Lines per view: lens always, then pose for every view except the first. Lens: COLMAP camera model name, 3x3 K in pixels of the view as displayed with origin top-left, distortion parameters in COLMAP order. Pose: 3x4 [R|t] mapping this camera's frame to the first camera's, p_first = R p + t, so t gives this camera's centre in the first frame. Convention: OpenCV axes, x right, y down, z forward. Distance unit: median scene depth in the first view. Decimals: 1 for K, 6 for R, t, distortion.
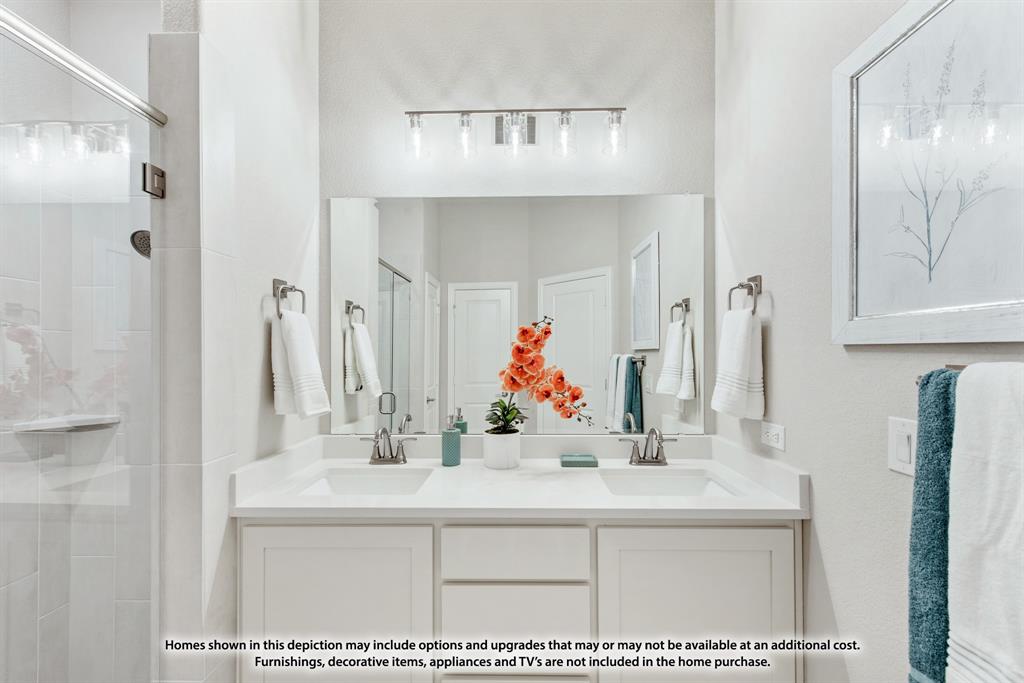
lens RADIAL K [[414.7, 0, 510.8], [0, 414.7, 342.5], [0, 0, 1]] dist [-0.002062, -0.000143]
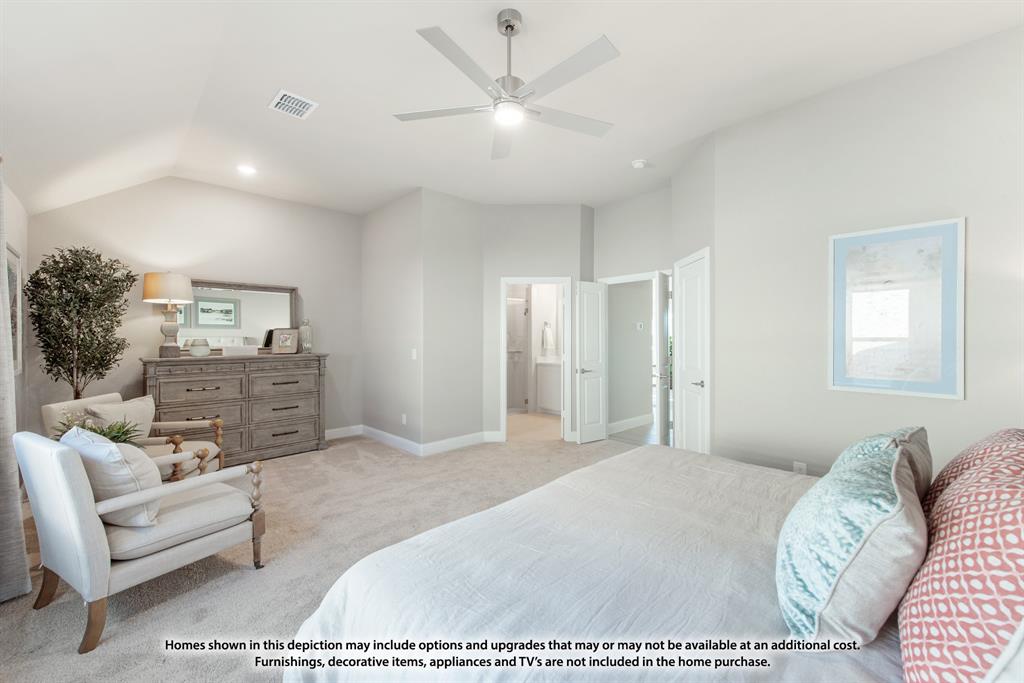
lens RADIAL K [[414.7, 0, 509.7], [0, 414.7, 338.1], [0, 0, 1]] dist [-0.002062, -0.000143]
pose [[0.707060, 0.008415, -0.707104, 2.930744], [0.002577, 0.999892, 0.014477, -0.047166], [0.707149, -0.012058, 0.706962, -3.122909]]
